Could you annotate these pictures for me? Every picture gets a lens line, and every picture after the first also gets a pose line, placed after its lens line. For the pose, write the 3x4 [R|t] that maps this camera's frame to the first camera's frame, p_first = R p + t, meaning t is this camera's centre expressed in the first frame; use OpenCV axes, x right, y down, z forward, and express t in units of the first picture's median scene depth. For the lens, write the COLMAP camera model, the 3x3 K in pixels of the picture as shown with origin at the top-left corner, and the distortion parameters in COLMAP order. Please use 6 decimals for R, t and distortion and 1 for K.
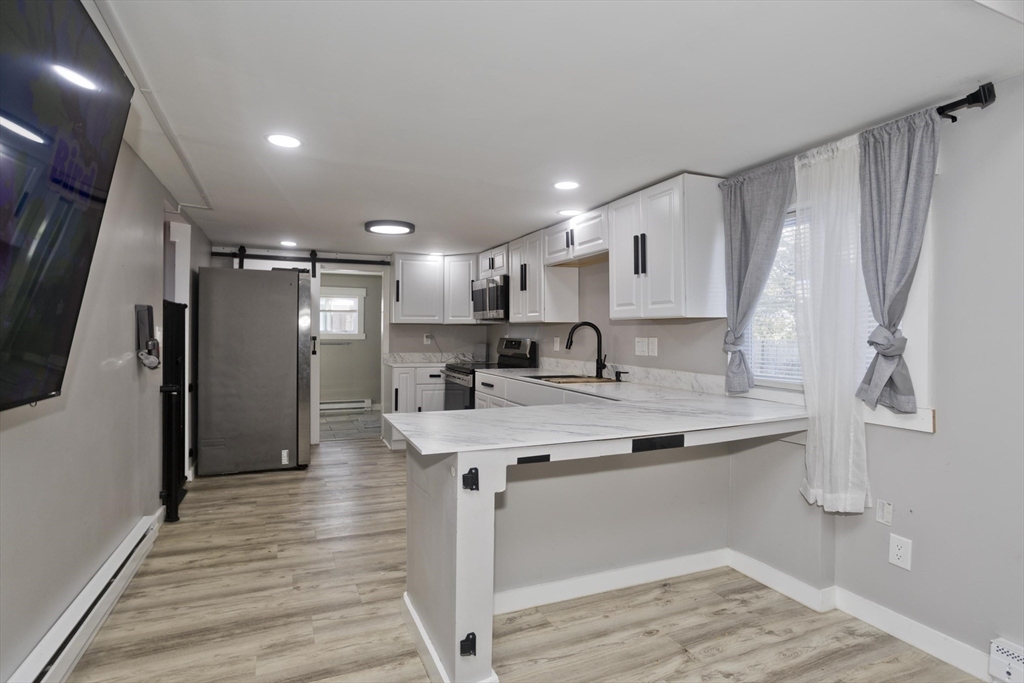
lens RADIAL K [[515.6, 0, 516.5], [0, 515.6, 330.3], [0, 0, 1]] dist [-0.019232, 0.000477]
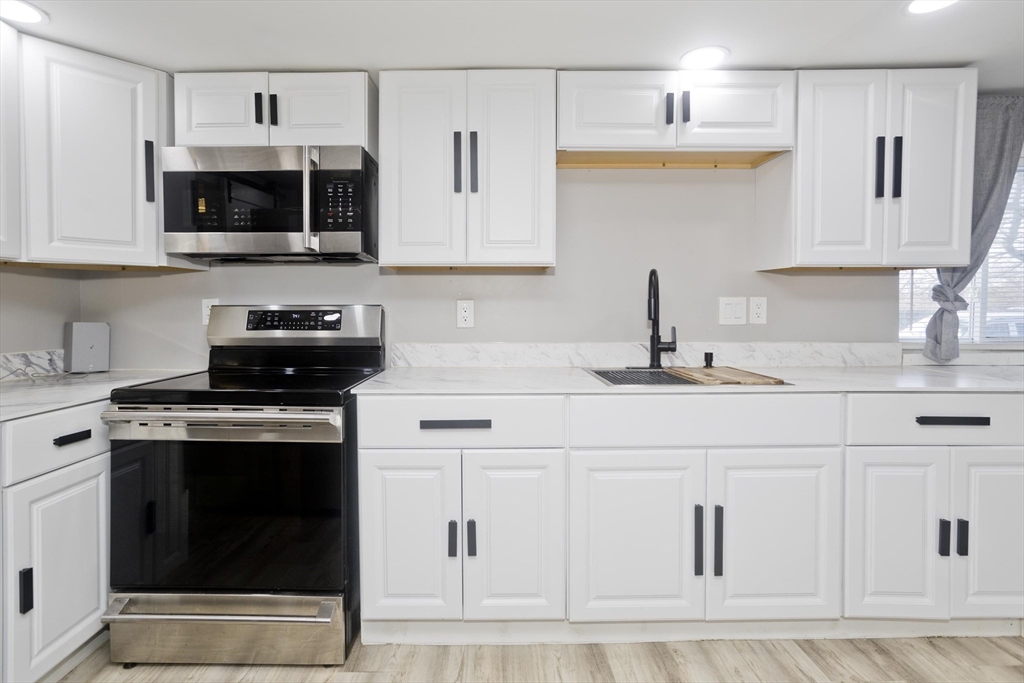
lens RADIAL K [[504.3, 0, 472.1], [0, 504.3, 318.2], [0, 0, 1]] dist [-0.019034, 0.000857]
pose [[0.422007, -0.034670, 0.905930, -0.377674], [0.001001, 0.999286, 0.037776, 0.012659], [-0.906592, -0.015035, 0.421740, 0.816943]]
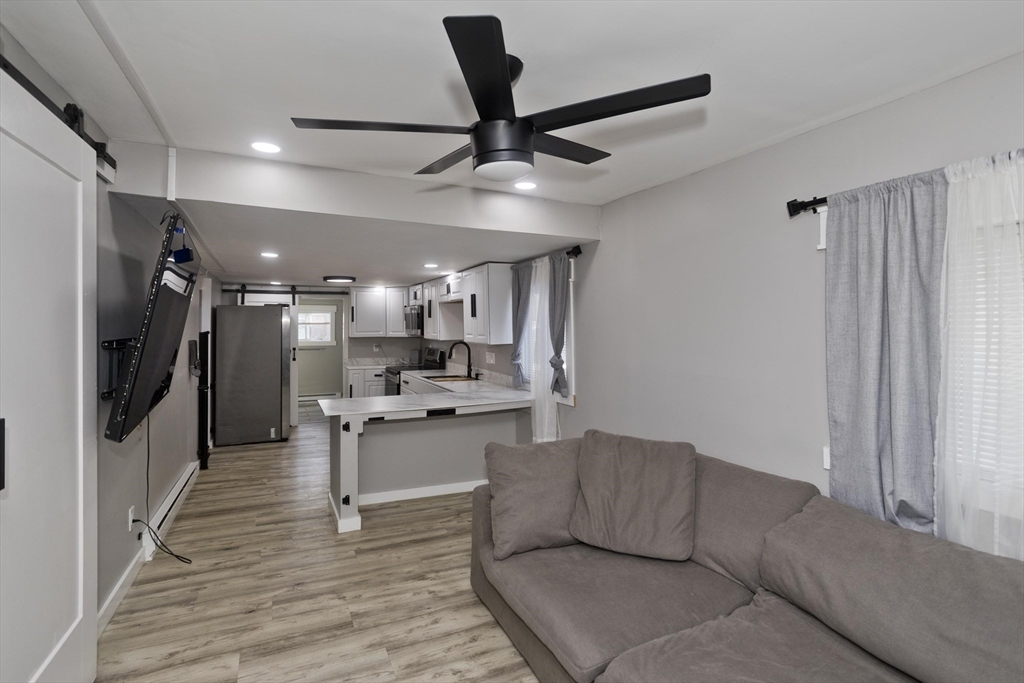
lens RADIAL K [[527.2, 0, 473.9], [0, 527.2, 297.0], [0, 0, 1]] dist [-0.002007, -0.000175]
pose [[0.997497, -0.022208, -0.067127, 0.243729], [0.019244, 0.998825, -0.044486, -0.066744], [0.068036, 0.043083, 0.996752, -0.504563]]
